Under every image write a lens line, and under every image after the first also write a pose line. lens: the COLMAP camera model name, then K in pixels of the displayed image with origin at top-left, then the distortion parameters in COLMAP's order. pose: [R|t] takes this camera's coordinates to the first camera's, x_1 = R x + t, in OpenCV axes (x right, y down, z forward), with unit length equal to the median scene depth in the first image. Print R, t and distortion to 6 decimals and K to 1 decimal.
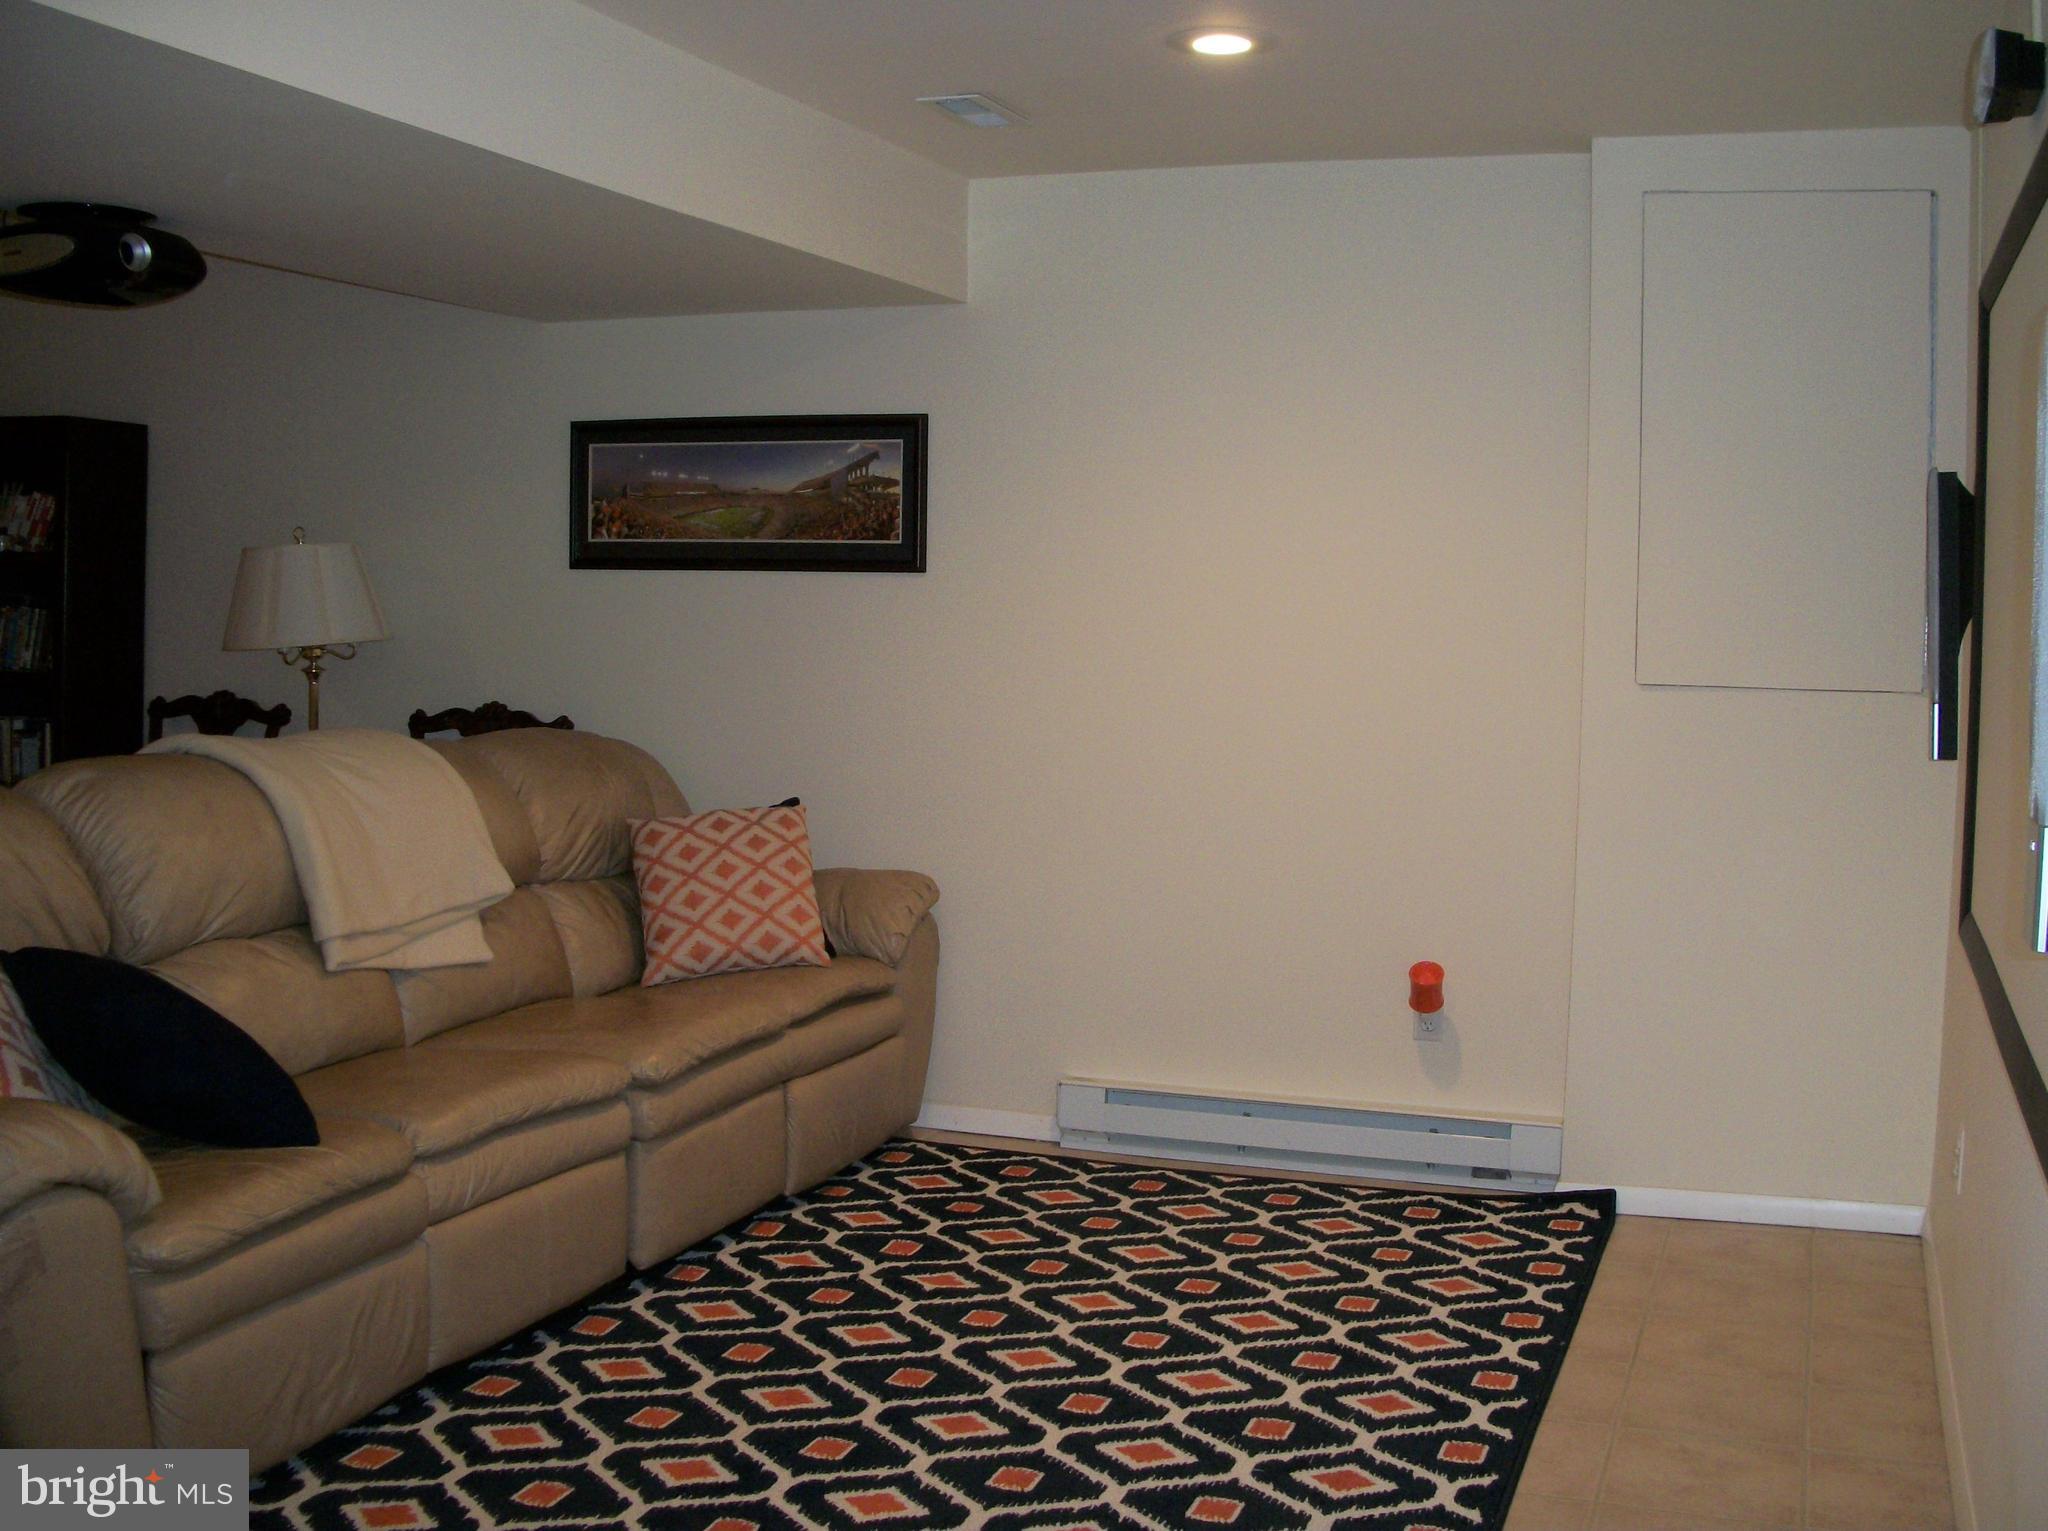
lens RADIAL K [[2119.8, 0, 1138.6], [0, 2119.8, 714.0], [0, 0, 1]] dist [-0.225182, 0.239129]
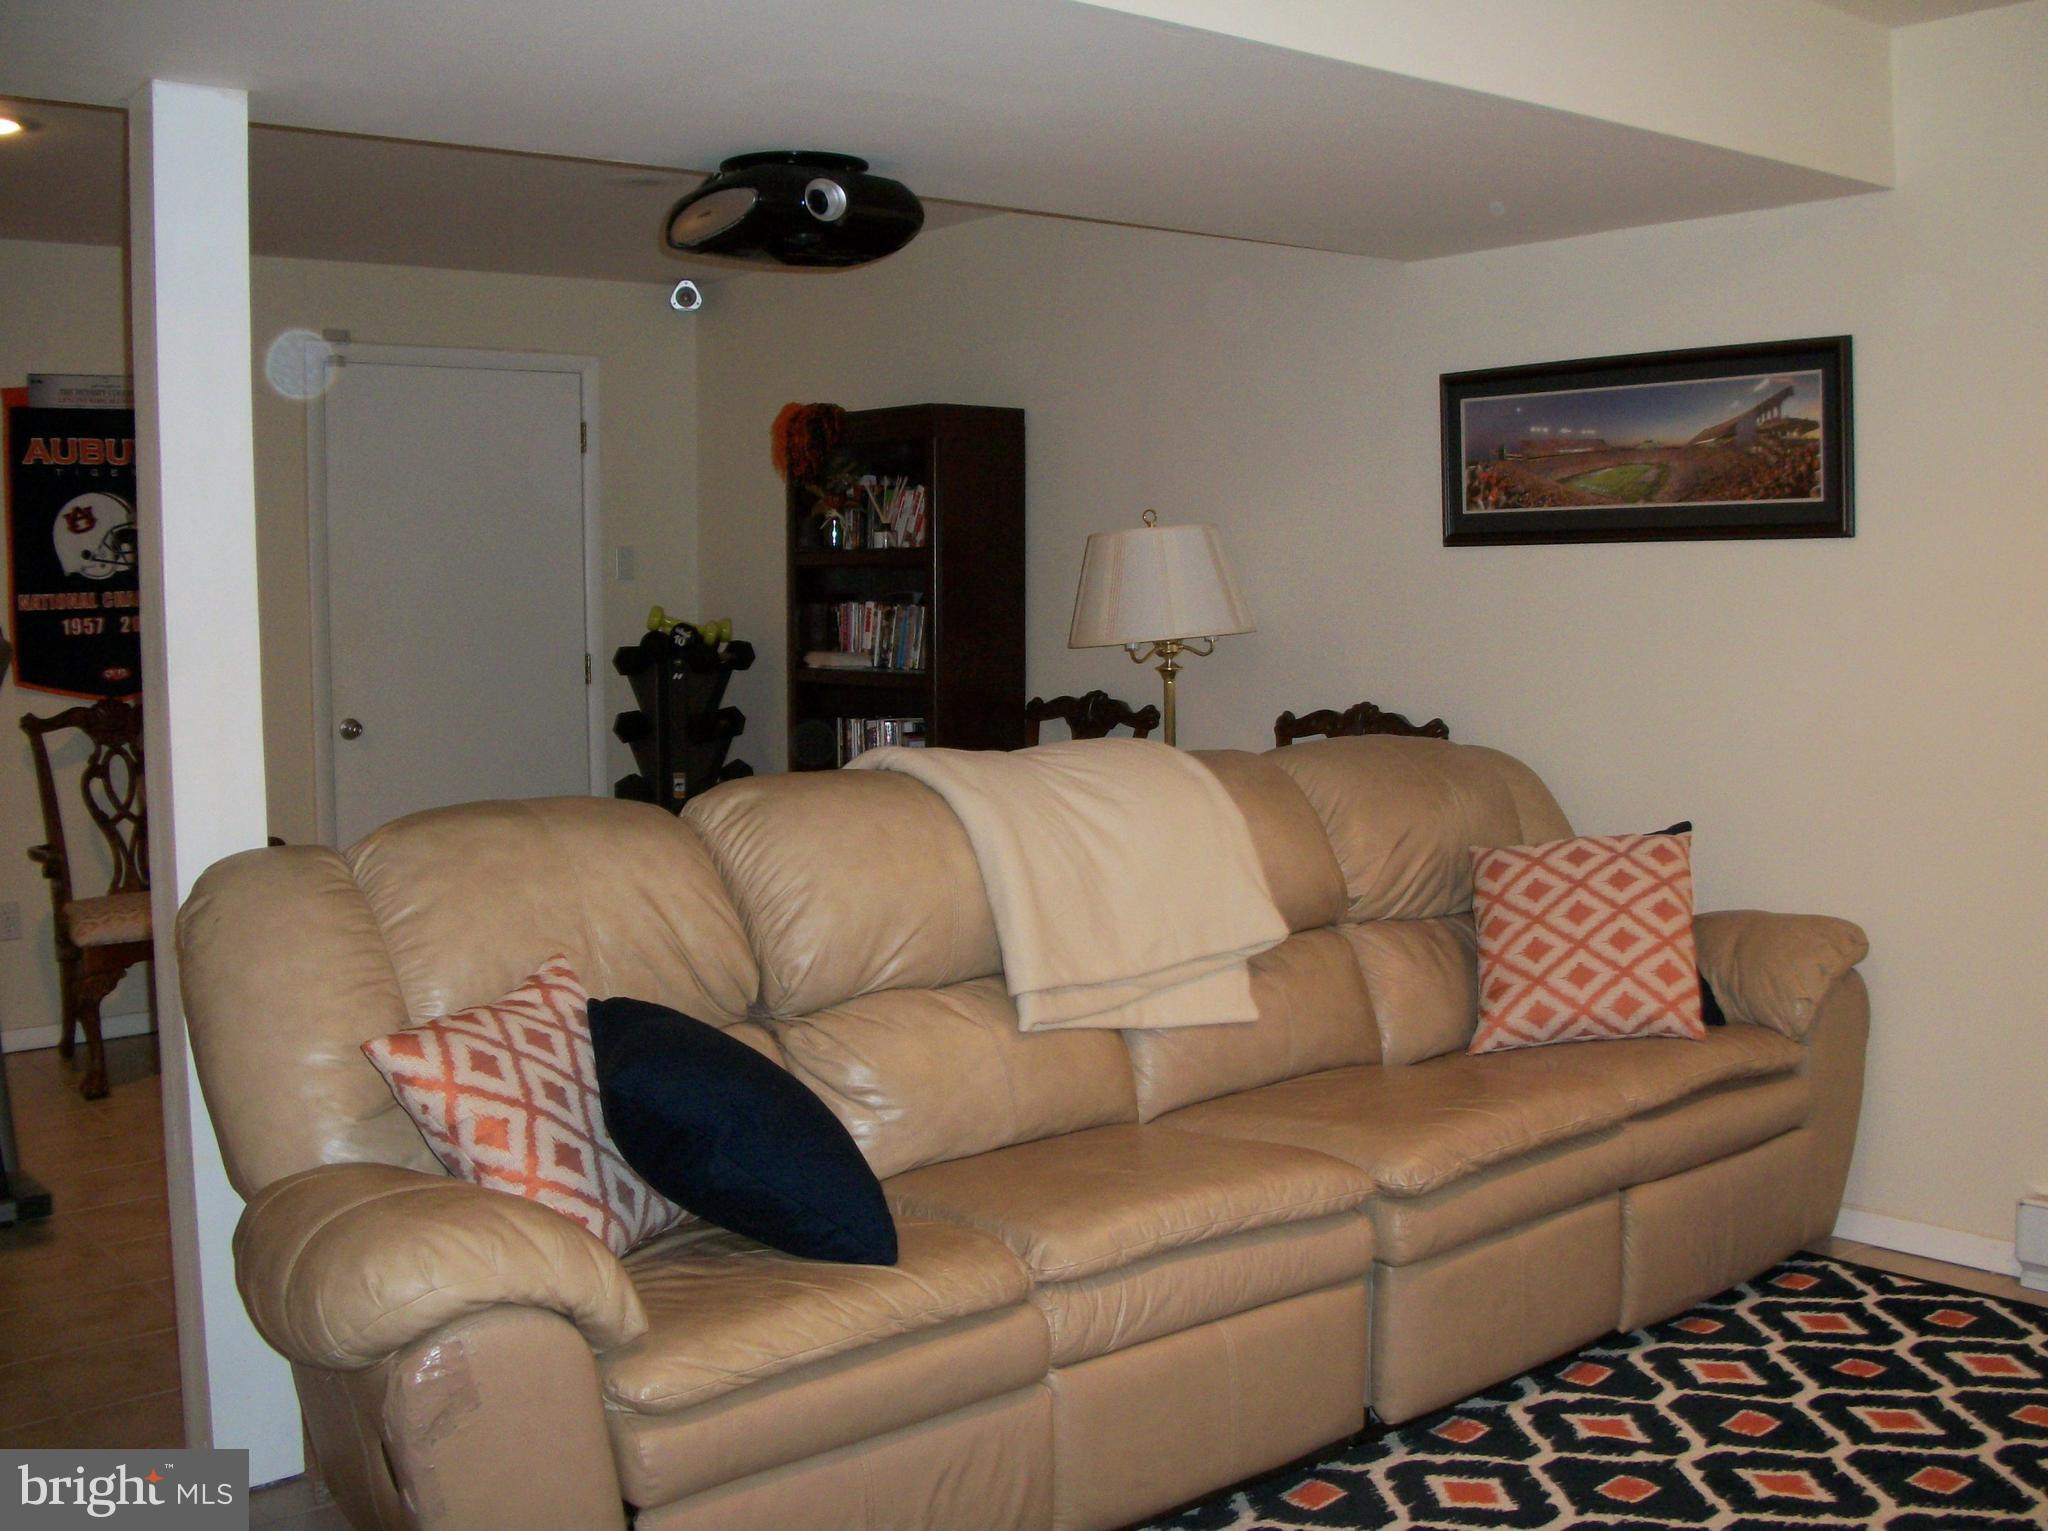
lens RADIAL K [[2119.8, 0, 1138.6], [0, 2119.8, 714.0], [0, 0, 1]] dist [-0.225182, 0.239129]
pose [[0.863405, -0.000866, -0.504510, 0.062937], [0.003564, 0.999984, 0.004383, -0.006169], [0.504498, -0.005583, 0.863395, 0.222690]]
